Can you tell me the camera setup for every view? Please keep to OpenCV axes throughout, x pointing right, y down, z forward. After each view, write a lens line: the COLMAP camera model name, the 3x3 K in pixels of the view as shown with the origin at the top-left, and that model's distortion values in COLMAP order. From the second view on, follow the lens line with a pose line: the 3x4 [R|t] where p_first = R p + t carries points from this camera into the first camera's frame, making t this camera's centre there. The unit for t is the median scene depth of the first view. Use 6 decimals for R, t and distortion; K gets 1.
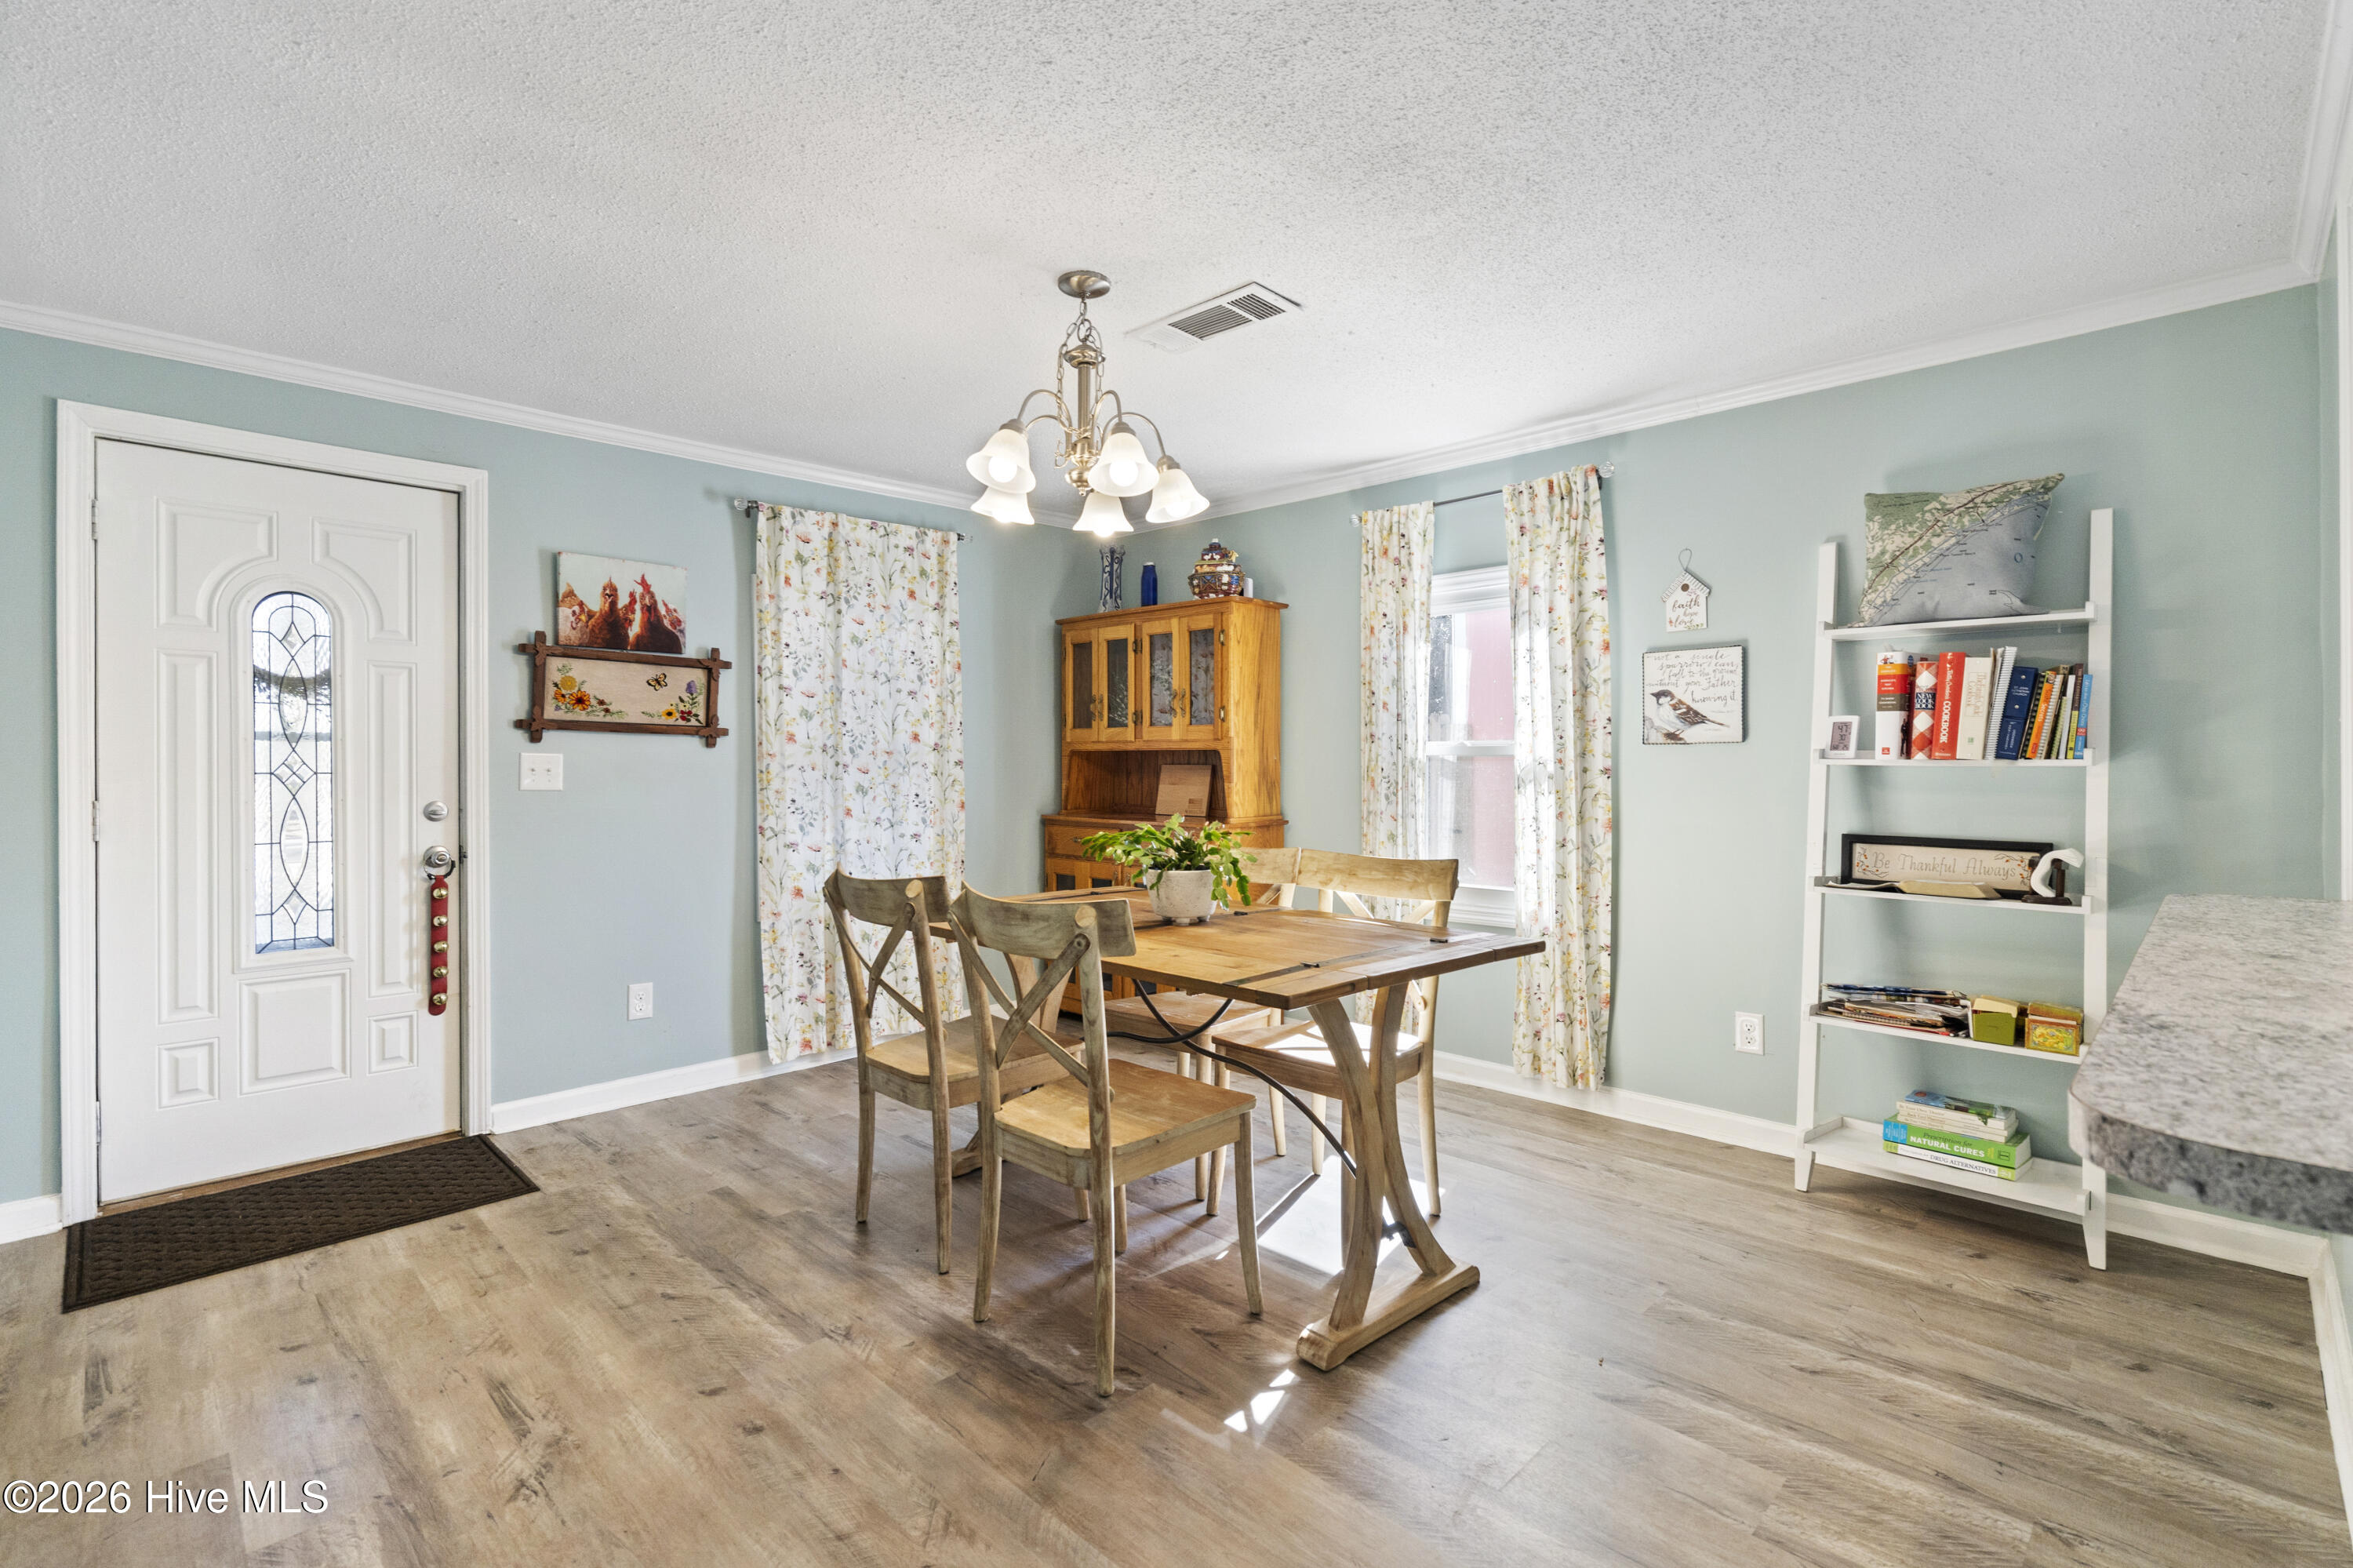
lens RADIAL K [[1075.3, 0, 1179.8], [0, 1075.3, 770.9], [0, 0, 1]] dist [-0.000372, -0.000108]
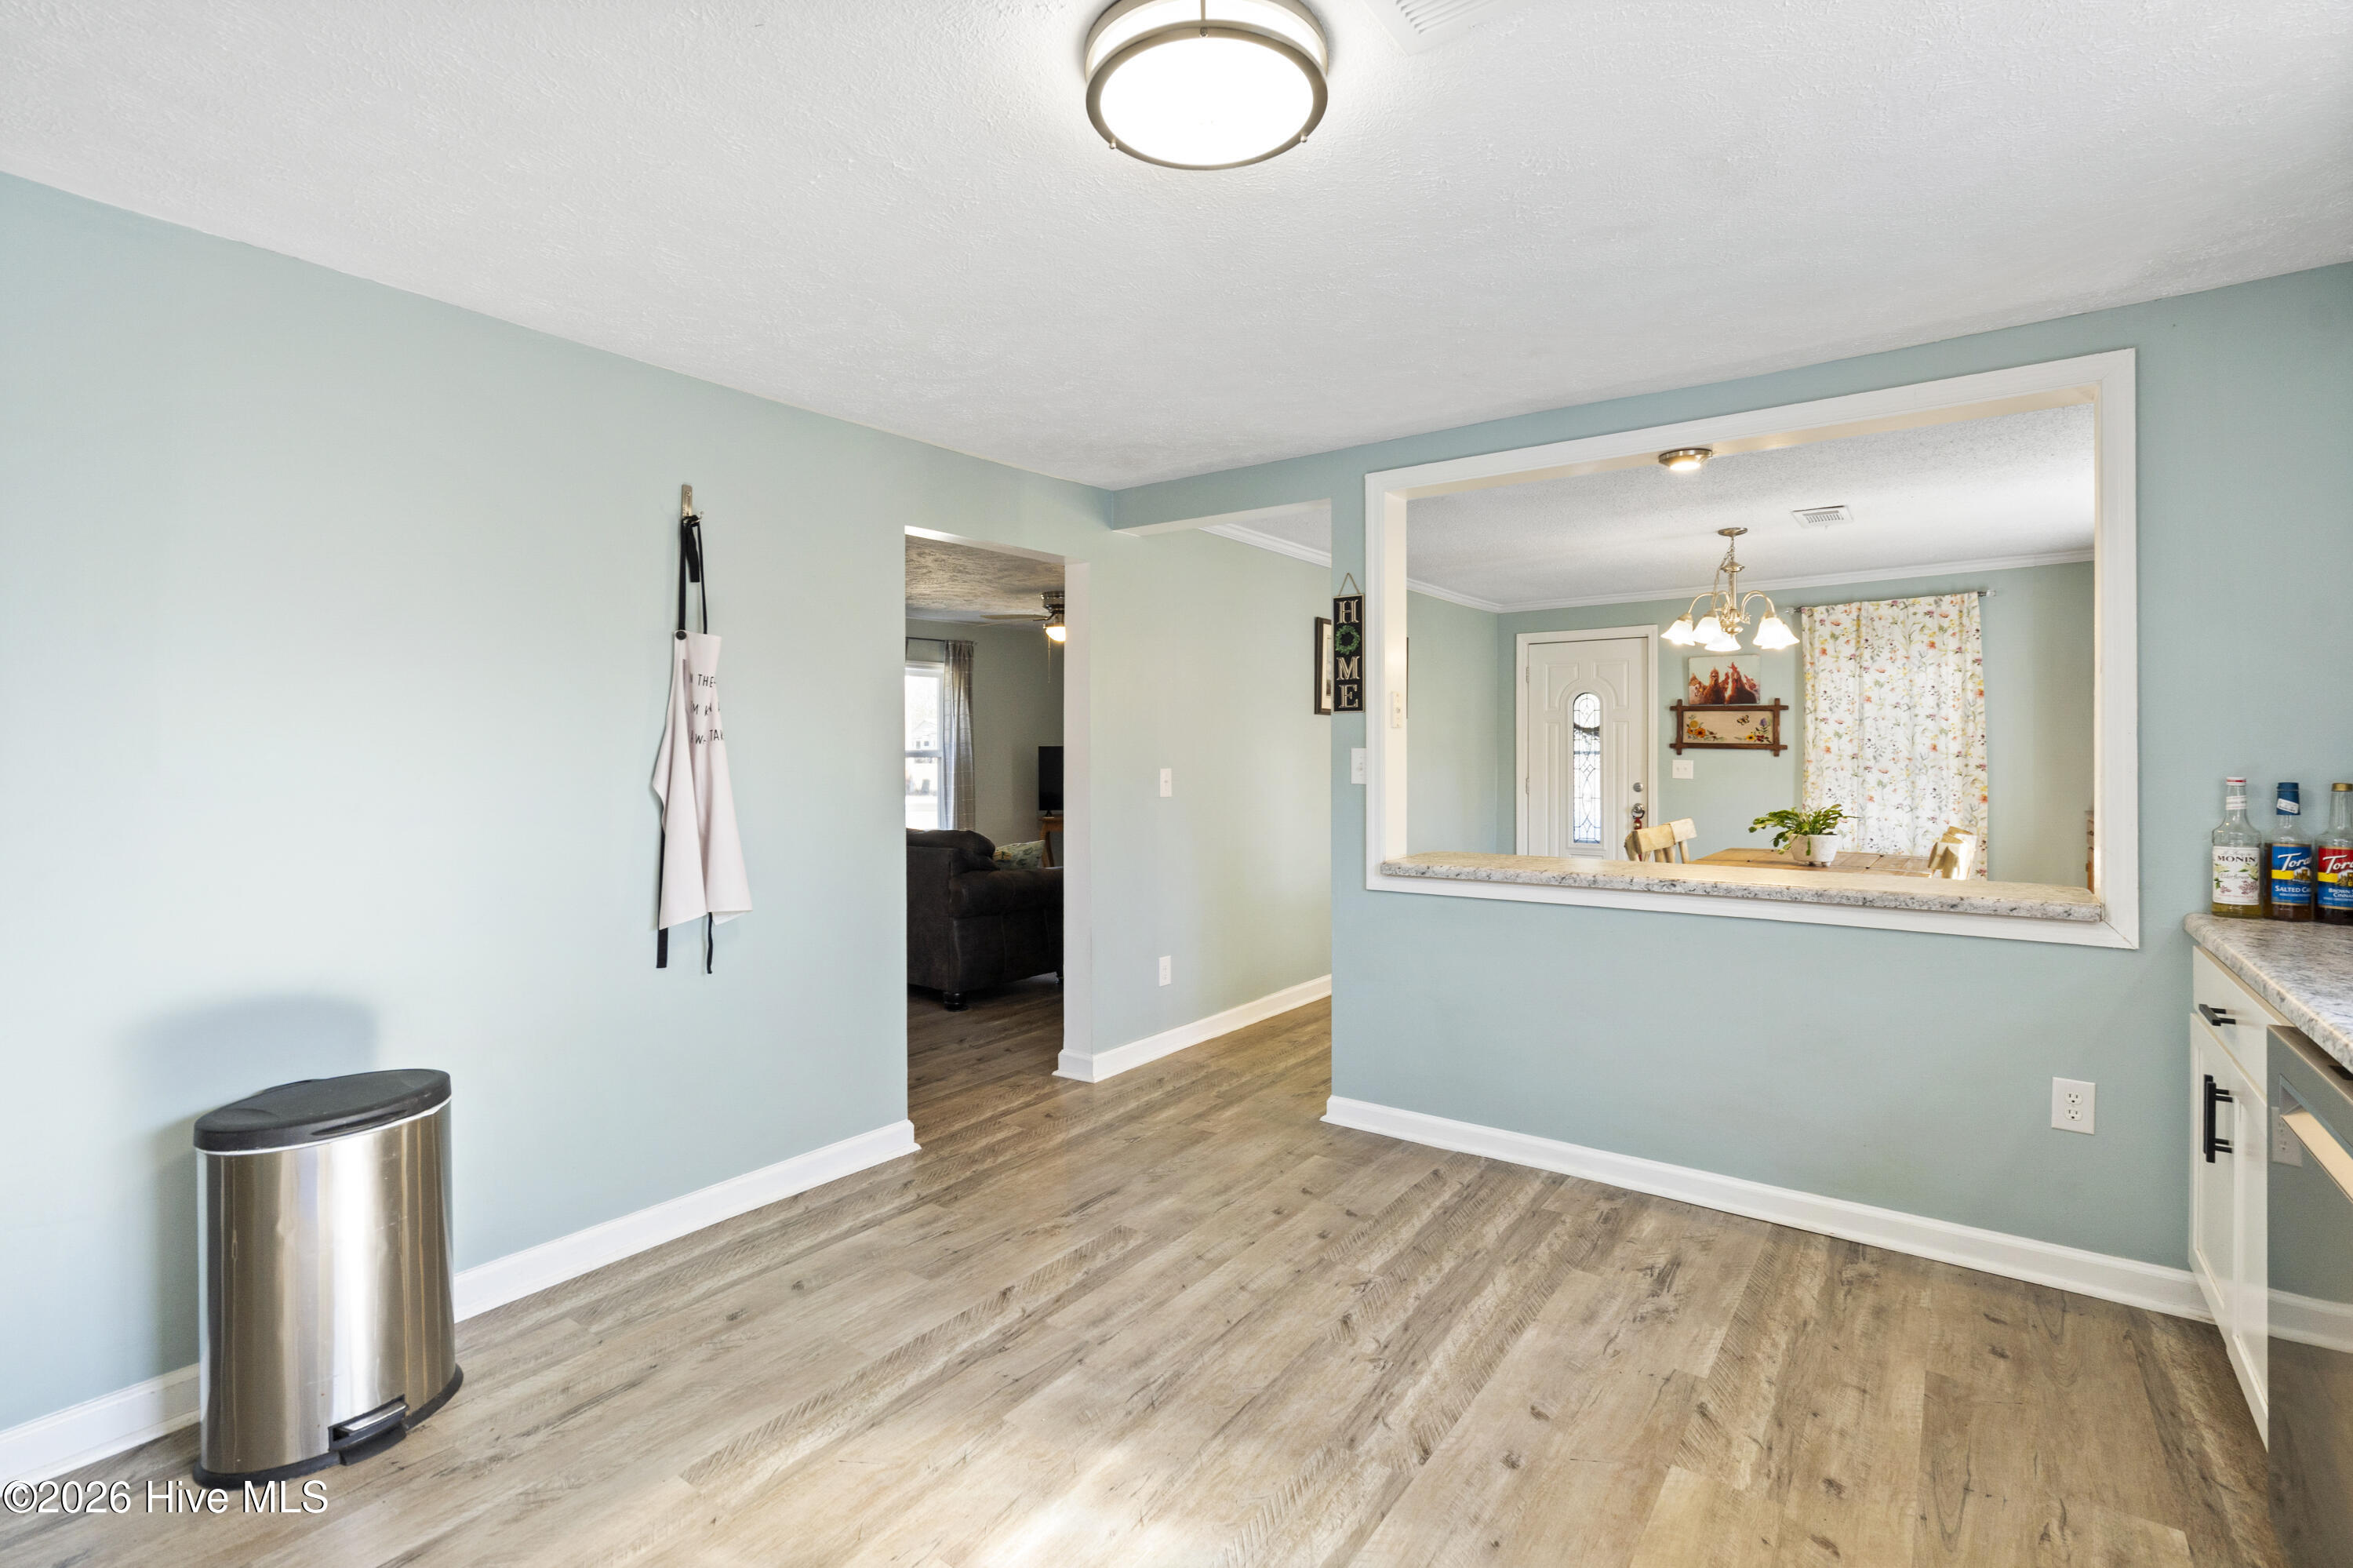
lens RADIAL K [[1075.3, 0, 1178.7], [0, 1075.3, 767.1], [0, 0, 1]] dist [-0.000372, -0.000108]
pose [[0.138641, 0.011522, -0.990276, 1.105723], [-0.004918, 0.999928, 0.010946, -0.018428], [0.990330, 0.003352, 0.138688, -0.175869]]
